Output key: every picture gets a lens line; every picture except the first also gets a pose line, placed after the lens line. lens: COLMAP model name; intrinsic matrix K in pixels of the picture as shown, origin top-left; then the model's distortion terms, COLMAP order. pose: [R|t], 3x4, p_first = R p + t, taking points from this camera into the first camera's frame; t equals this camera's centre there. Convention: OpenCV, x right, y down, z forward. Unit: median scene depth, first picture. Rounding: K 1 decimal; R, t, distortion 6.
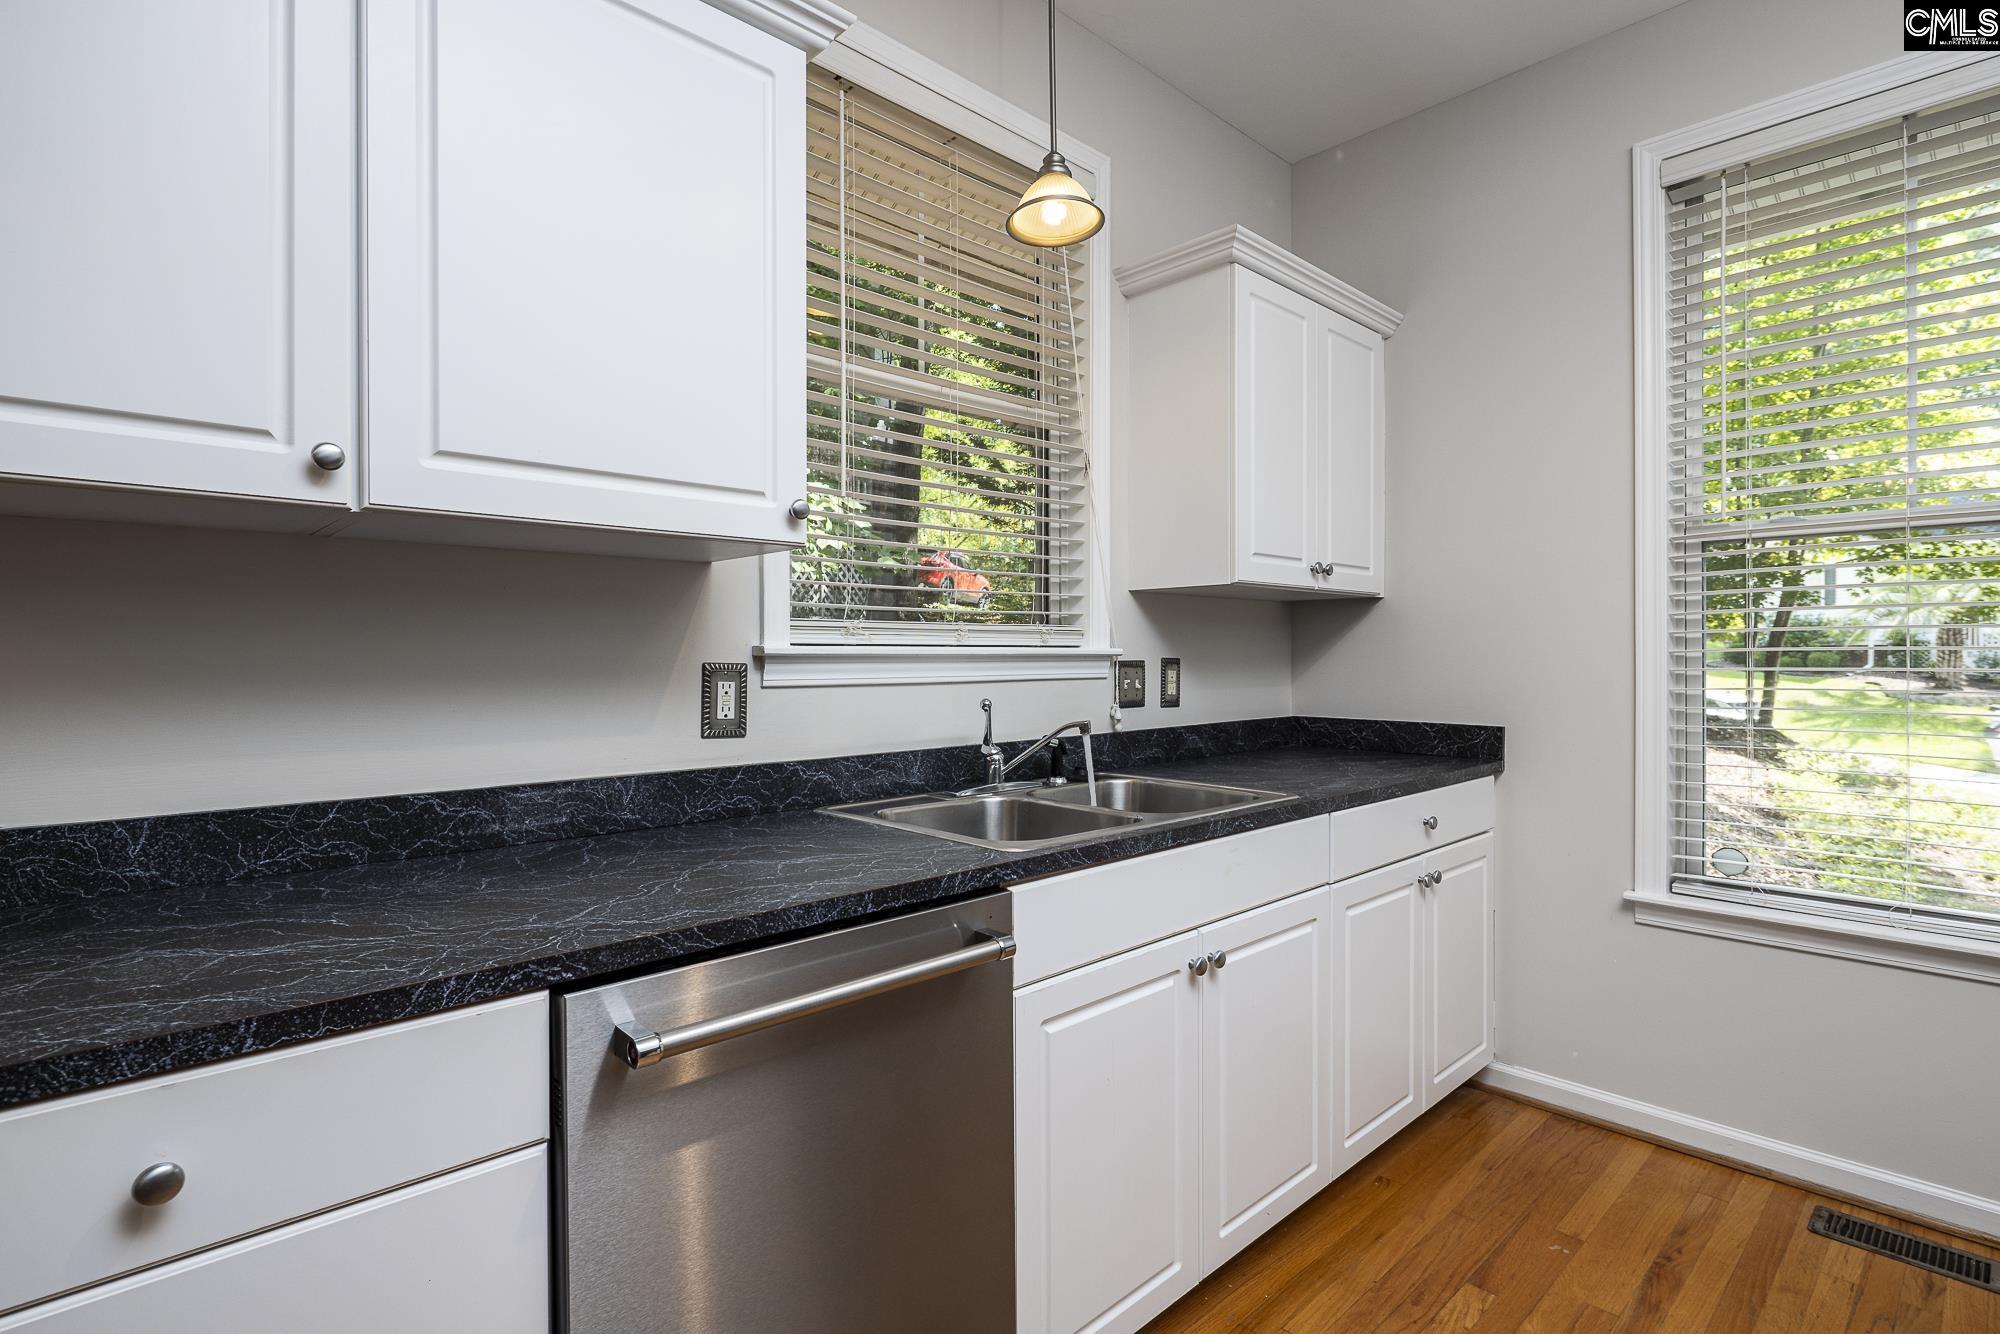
lens RADIAL K [[963.0, 0, 1000.0], [0, 963.0, 667.0], [0, 0, 1]] dist [0.006349, -0.007537]
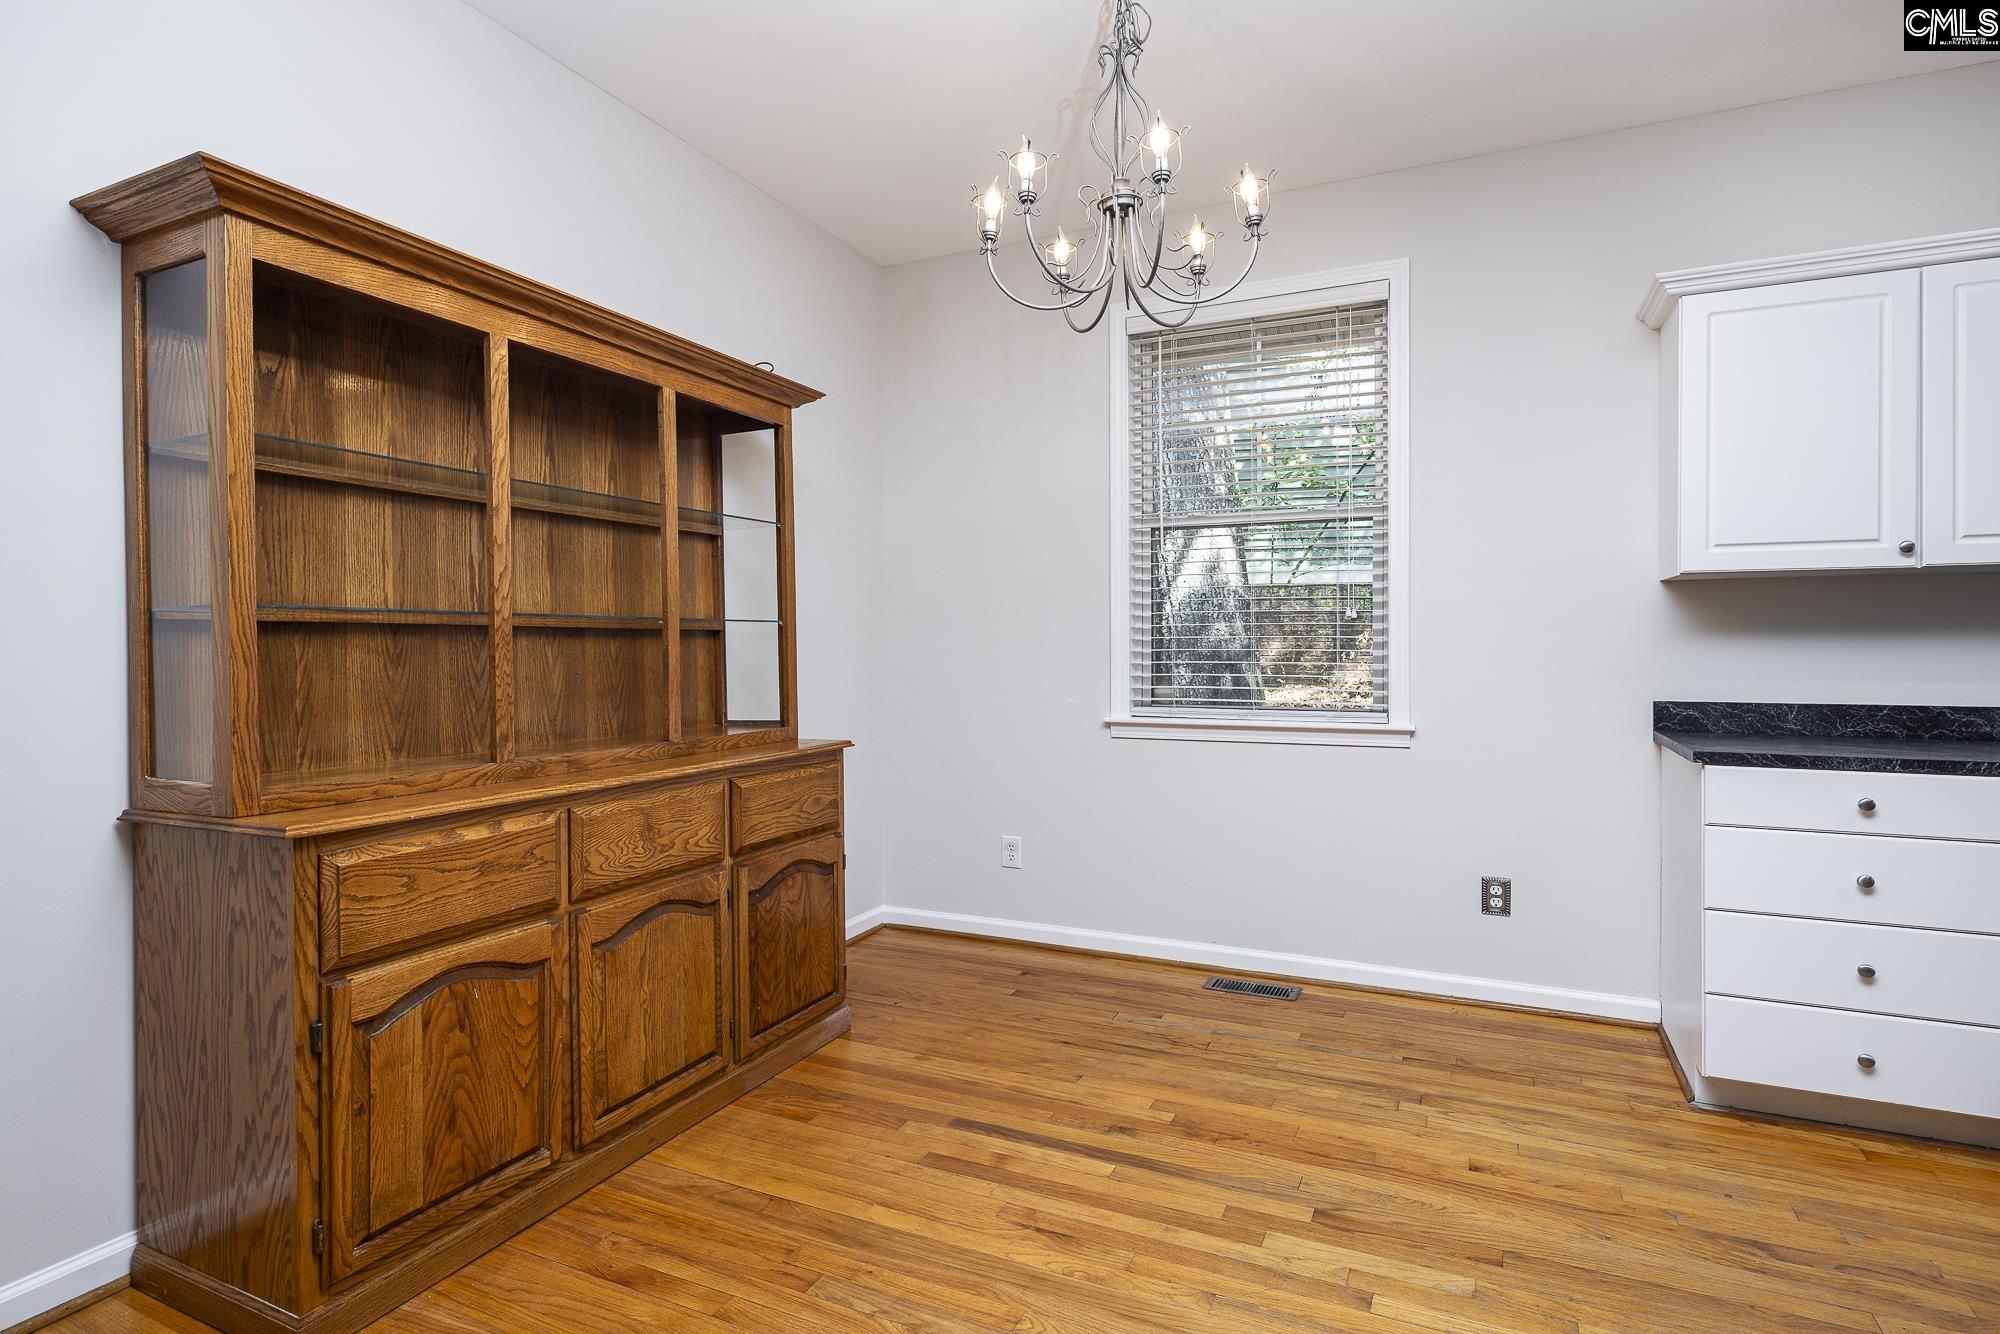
lens RADIAL K [[977.8, 0, 924.1], [0, 977.8, 651.6], [0, 0, 1]] dist [0.010410, -0.008217]
pose [[0.308922, 0.004167, -0.951078, 0.457018], [-0.005263, 0.999983, 0.002672, 0.023266], [0.951073, 0.004180, 0.308939, -1.109638]]
